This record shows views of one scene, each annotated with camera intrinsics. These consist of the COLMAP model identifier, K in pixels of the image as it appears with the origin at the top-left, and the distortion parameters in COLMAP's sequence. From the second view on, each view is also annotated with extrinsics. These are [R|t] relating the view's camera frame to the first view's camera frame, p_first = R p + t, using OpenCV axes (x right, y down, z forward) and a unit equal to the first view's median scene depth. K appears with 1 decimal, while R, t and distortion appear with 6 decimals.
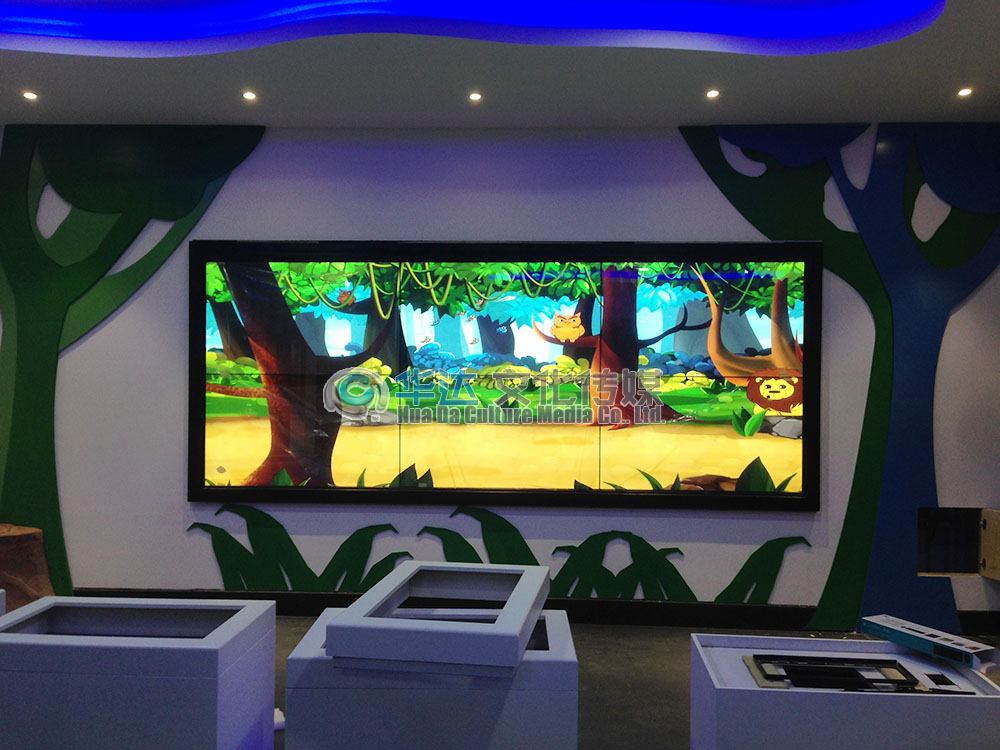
lens RADIAL K [[920.1, 0, 500.0], [0, 920.1, 375.0], [0, 0, 1]] dist [0.048707, 0.005203]
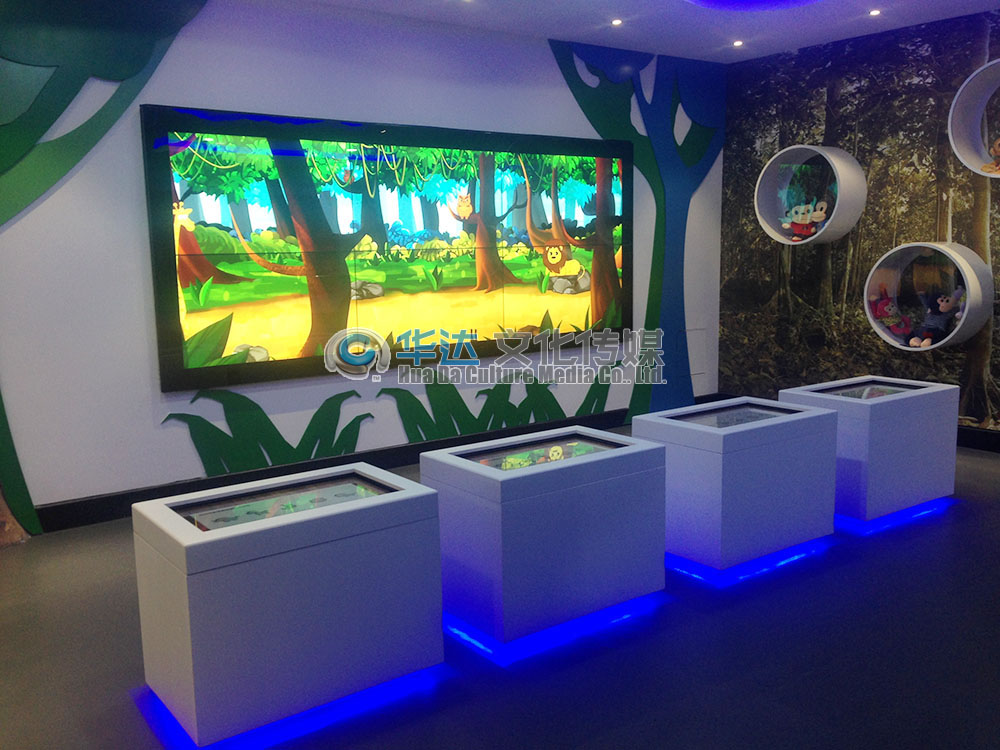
lens RADIAL K [[920.1, 0, 500.0], [0, 920.1, 375.0], [0, 0, 1]] dist [0.048707, 0.005203]
pose [[0.766468, -0.113912, 0.632100, -0.680461], [0.030294, 0.989463, 0.141580, -0.004316], [-0.641568, -0.089368, 0.761843, 0.065183]]
